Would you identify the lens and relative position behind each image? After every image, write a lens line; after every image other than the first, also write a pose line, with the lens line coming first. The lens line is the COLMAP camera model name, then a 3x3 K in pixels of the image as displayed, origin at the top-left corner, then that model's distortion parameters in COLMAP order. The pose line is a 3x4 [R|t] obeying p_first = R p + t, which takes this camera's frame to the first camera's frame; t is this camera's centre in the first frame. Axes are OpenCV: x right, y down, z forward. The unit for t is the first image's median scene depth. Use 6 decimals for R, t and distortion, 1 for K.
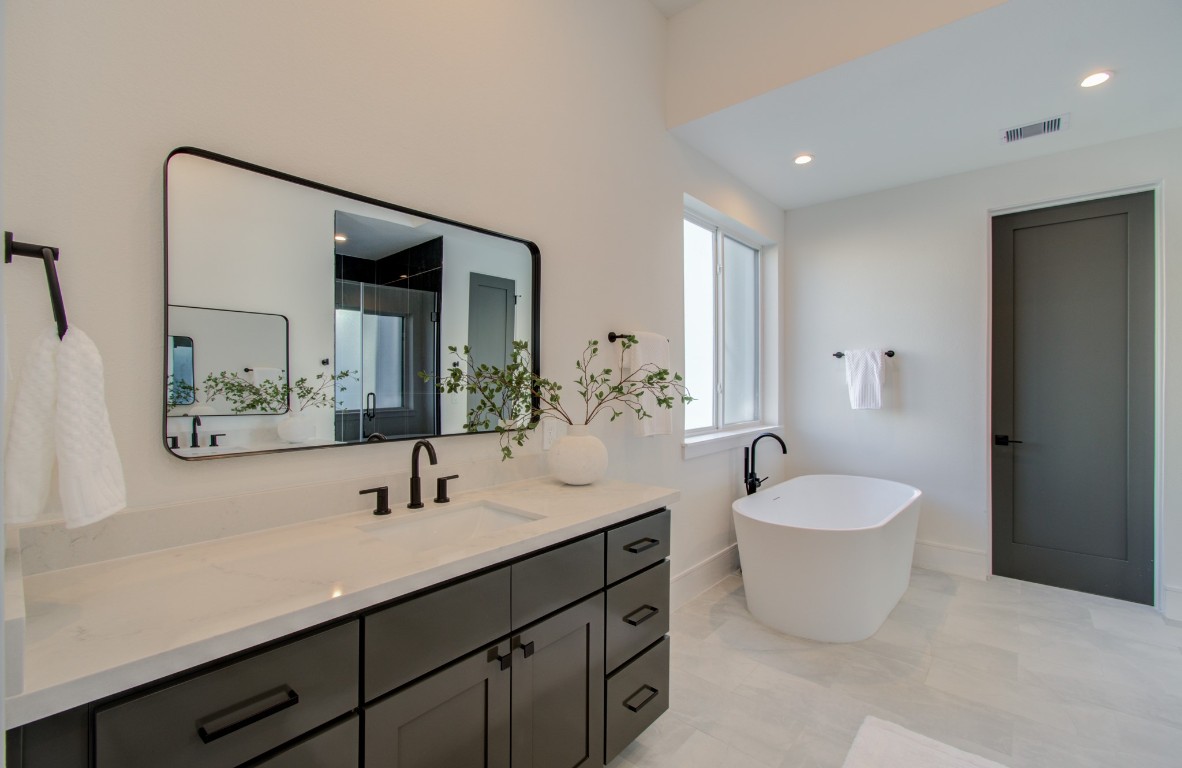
lens RADIAL K [[503.6, 0, 591.0], [0, 503.6, 384.0], [0, 0, 1]] dist [-0.001174, 0.000128]
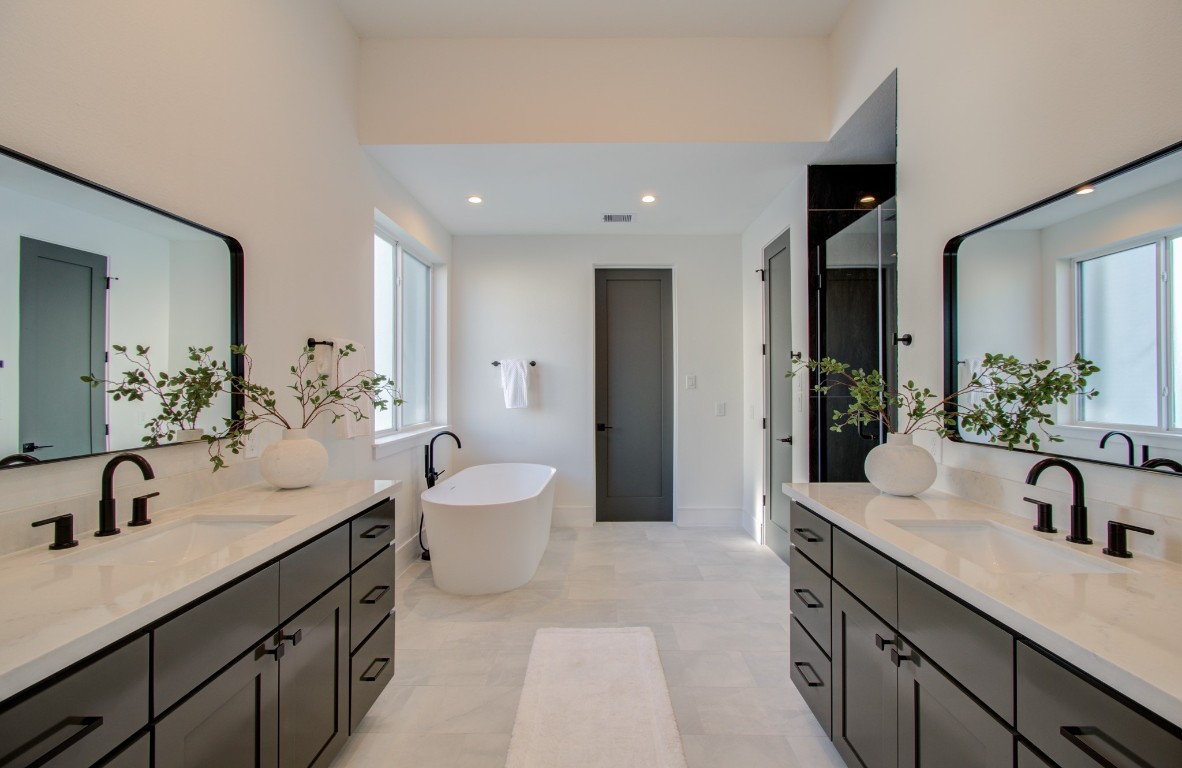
lens RADIAL K [[503.6, 0, 591.0], [0, 503.6, 384.0], [0, 0, 1]] dist [-0.001174, 0.000128]
pose [[0.768107, -0.001638, 0.640319, -0.205900], [0.007036, 0.999958, -0.005881, -0.000053], [-0.640282, 0.009022, 0.768087, -0.143069]]
